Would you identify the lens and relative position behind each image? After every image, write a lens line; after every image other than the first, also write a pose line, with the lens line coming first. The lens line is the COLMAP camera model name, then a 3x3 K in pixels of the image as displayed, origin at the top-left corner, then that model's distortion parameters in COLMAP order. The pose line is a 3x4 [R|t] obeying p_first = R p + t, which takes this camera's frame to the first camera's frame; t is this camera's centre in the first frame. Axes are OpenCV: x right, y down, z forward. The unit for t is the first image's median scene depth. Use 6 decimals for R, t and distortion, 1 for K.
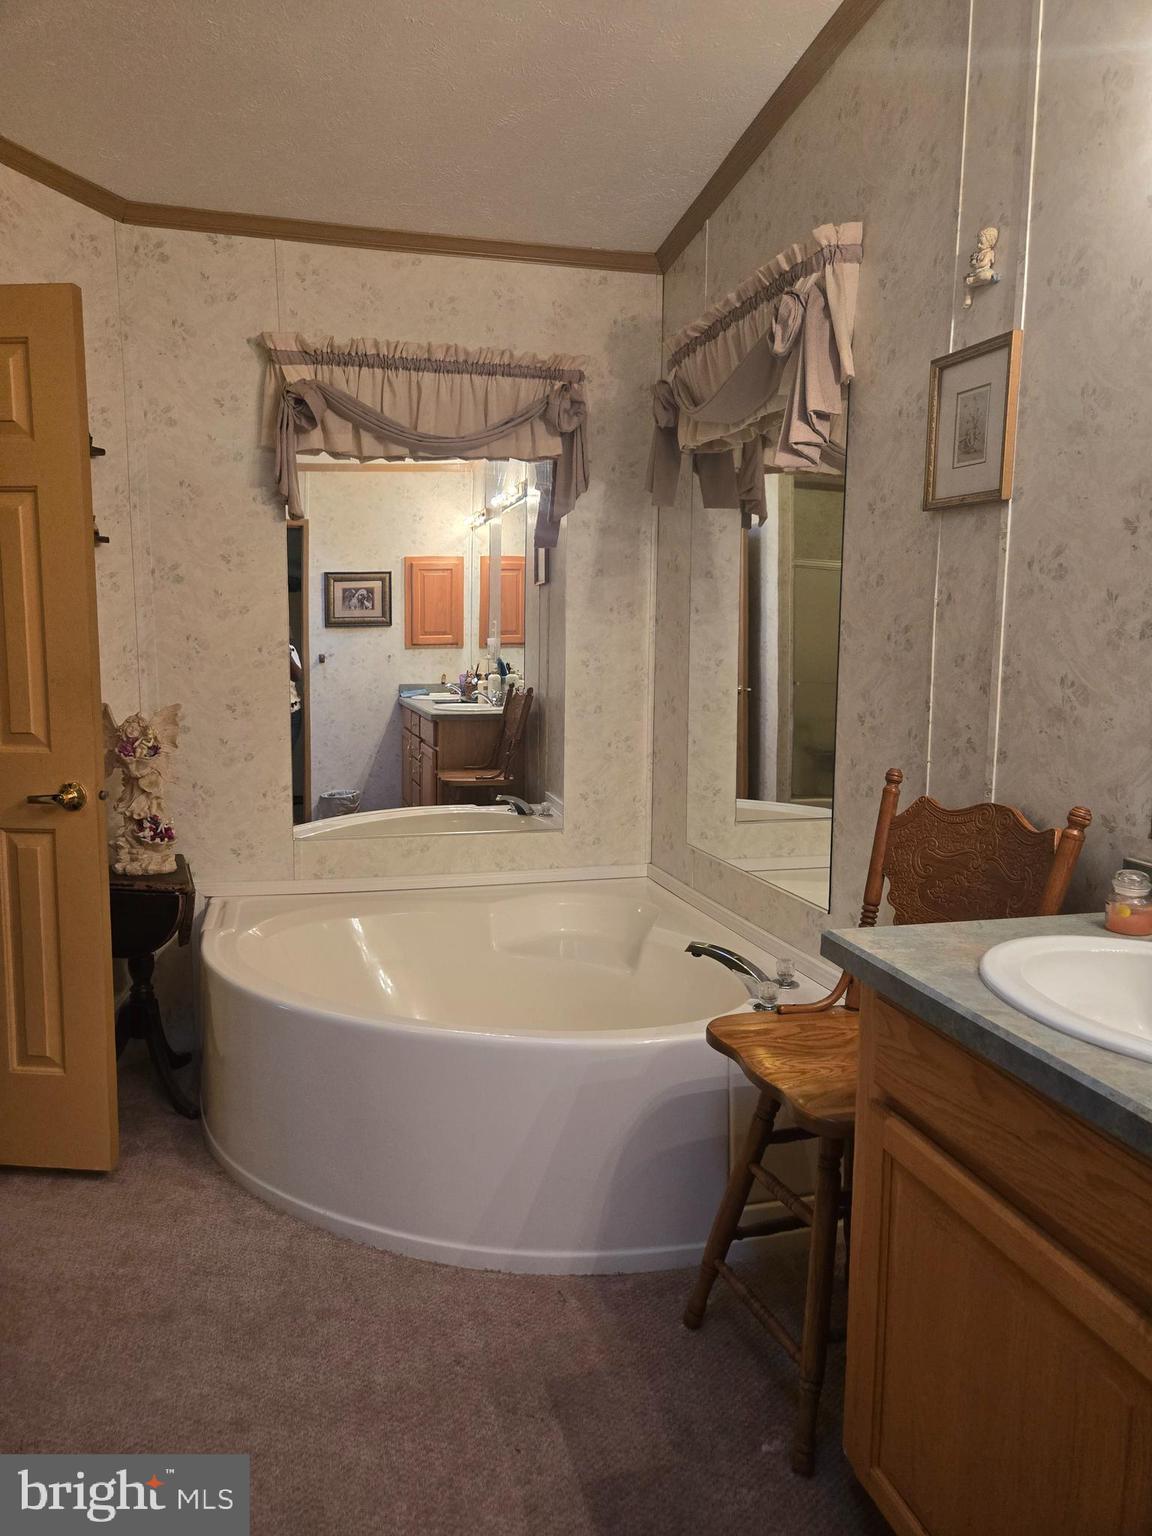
lens RADIAL K [[1017.9, 0, 541.9], [0, 1017.9, 753.5], [0, 0, 1]] dist [0.045176, -0.022162]
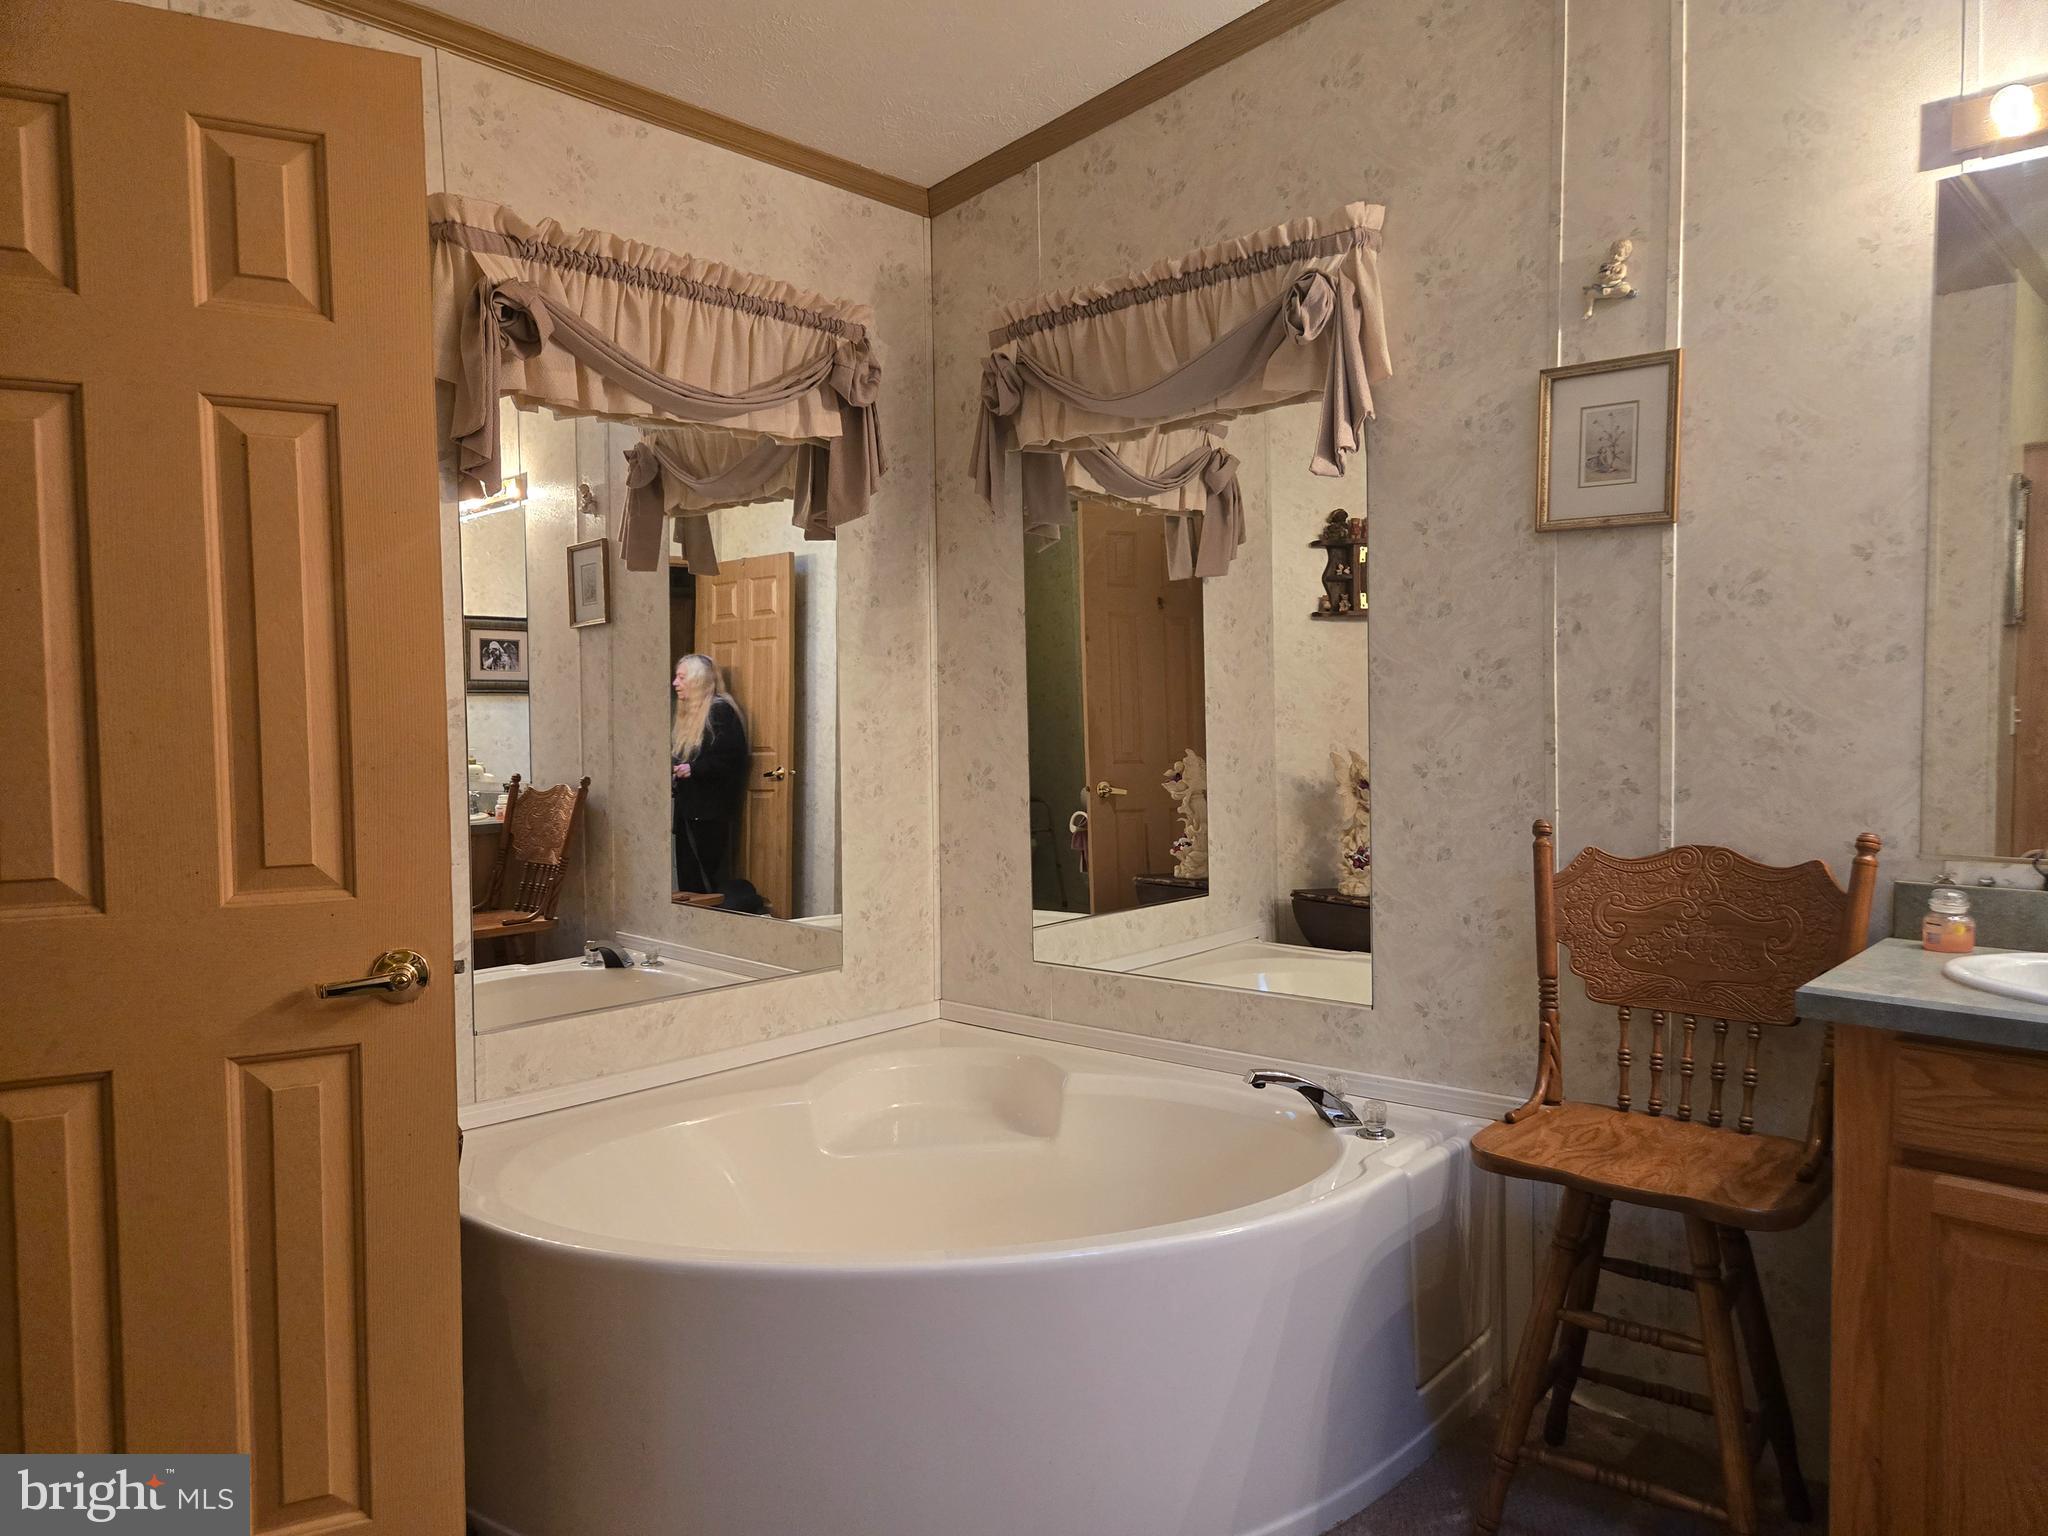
lens RADIAL K [[1357.2, 0, 1031.3], [0, 1357.2, 763.4], [0, 0, 1]] dist [0.045176, -0.022162]
pose [[0.842082, -0.038054, 0.538006, -0.554553], [0.079369, 0.995391, -0.053821, -0.004310], [-0.533478, 0.088023, 0.841221, 0.208680]]
